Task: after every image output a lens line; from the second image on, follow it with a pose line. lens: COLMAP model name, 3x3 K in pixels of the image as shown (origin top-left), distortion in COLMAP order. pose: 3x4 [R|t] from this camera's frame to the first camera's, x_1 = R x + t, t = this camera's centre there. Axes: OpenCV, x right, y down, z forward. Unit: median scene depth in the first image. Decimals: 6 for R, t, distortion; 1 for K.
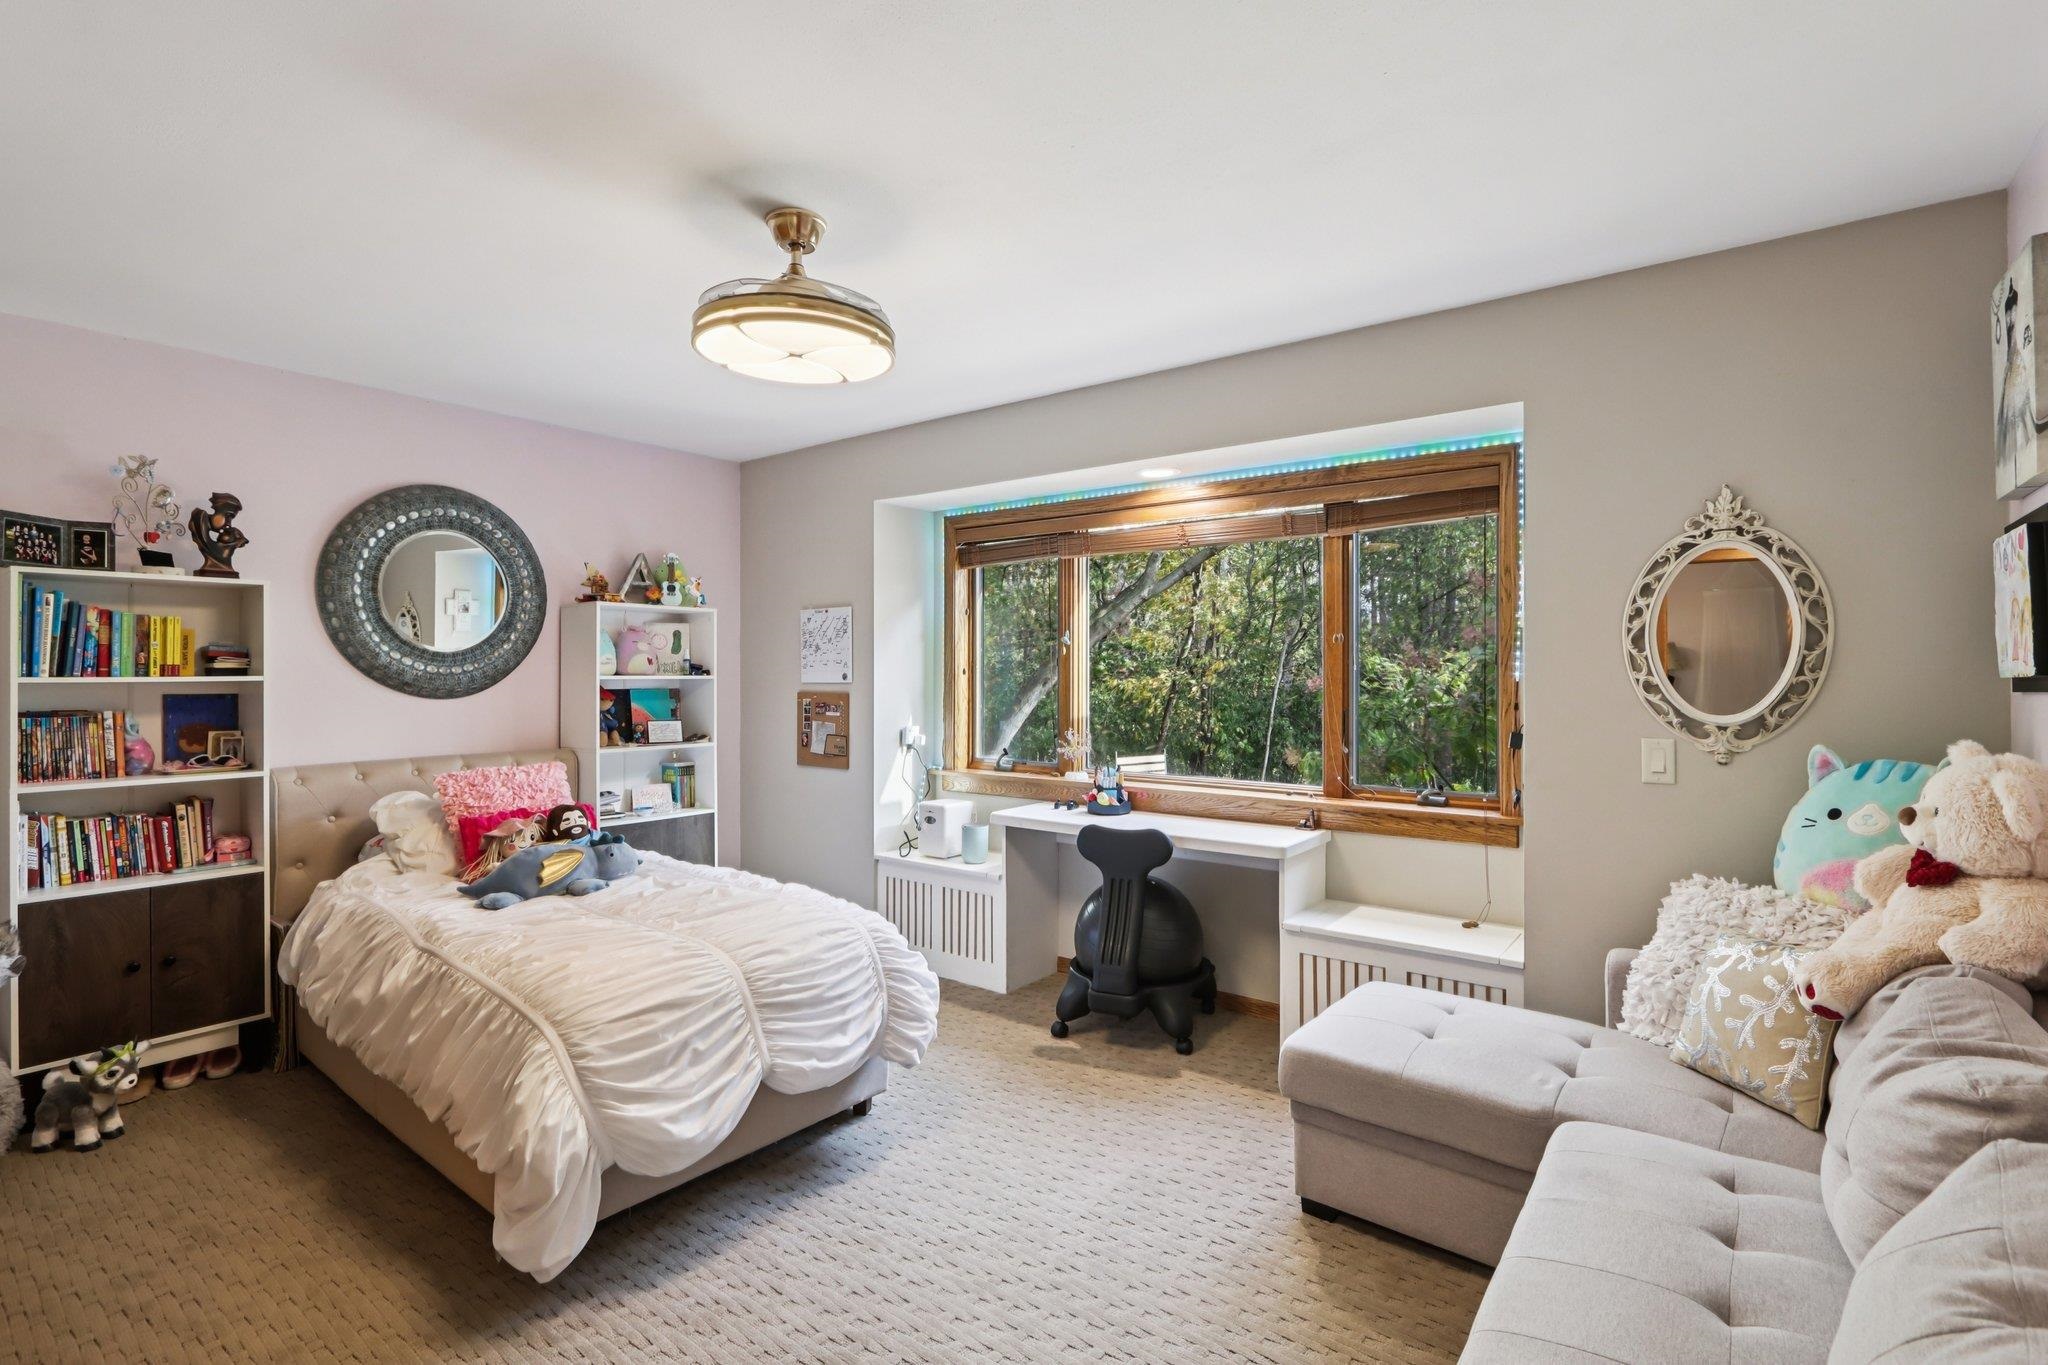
lens RADIAL K [[950.3, 0, 1022.1], [0, 950.3, 677.4], [0, 0, 1]] dist [-0.022079, 0.004672]
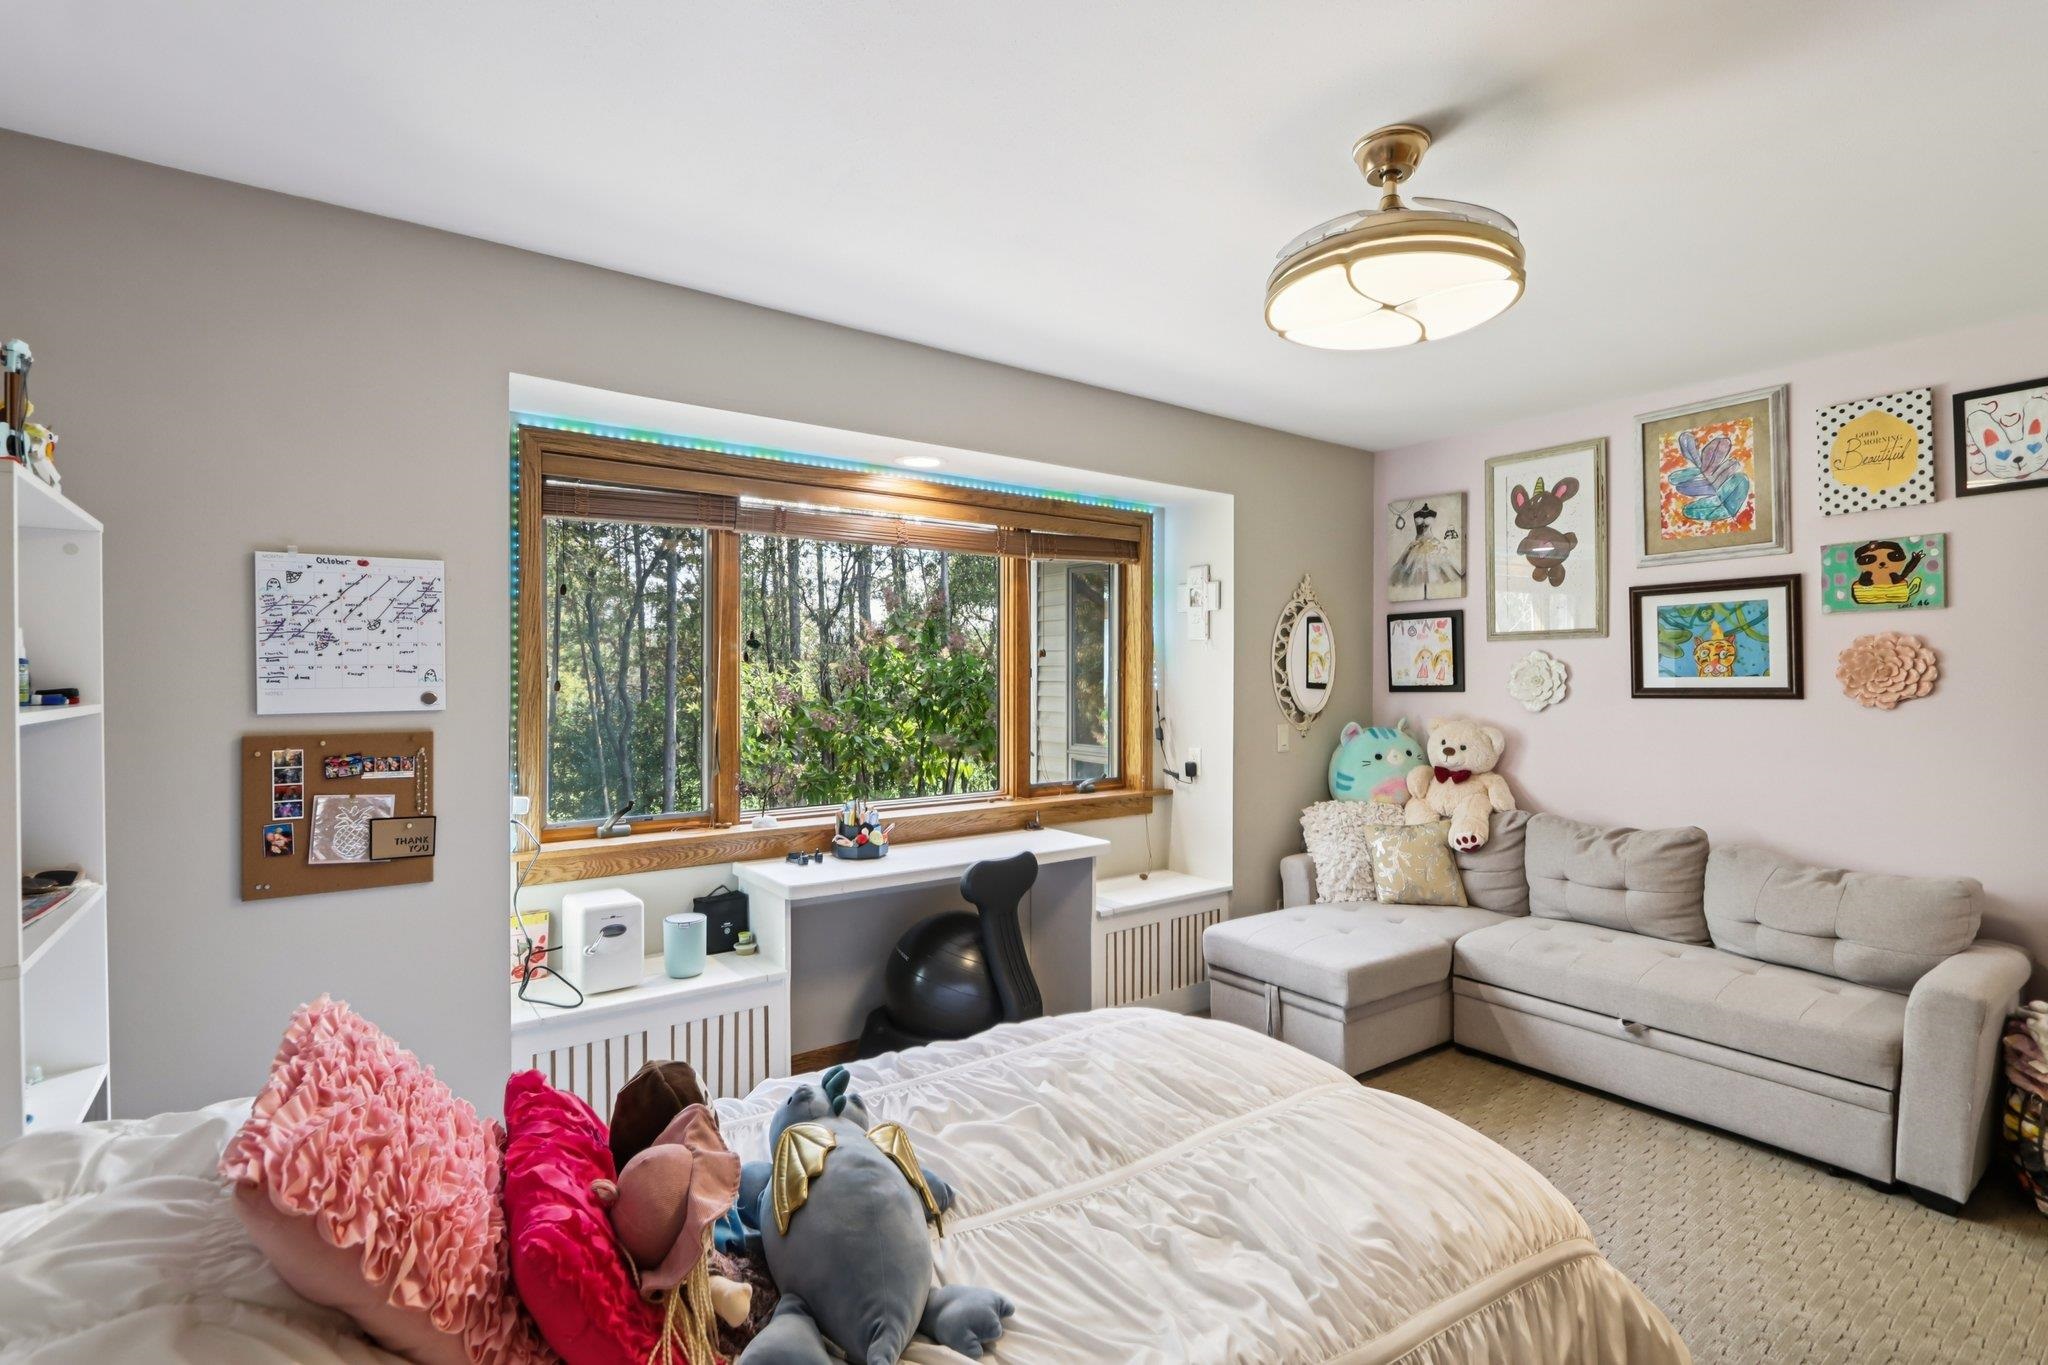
lens RADIAL K [[950.3, 0, 1021.7], [0, 950.3, 674.6], [0, 0, 1]] dist [-0.022079, 0.004672]
pose [[0.276680, -0.002637, 0.960958, -0.731172], [0.001424, 0.999996, 0.002334, -0.017977], [-0.960961, 0.000723, 0.276683, 0.702051]]
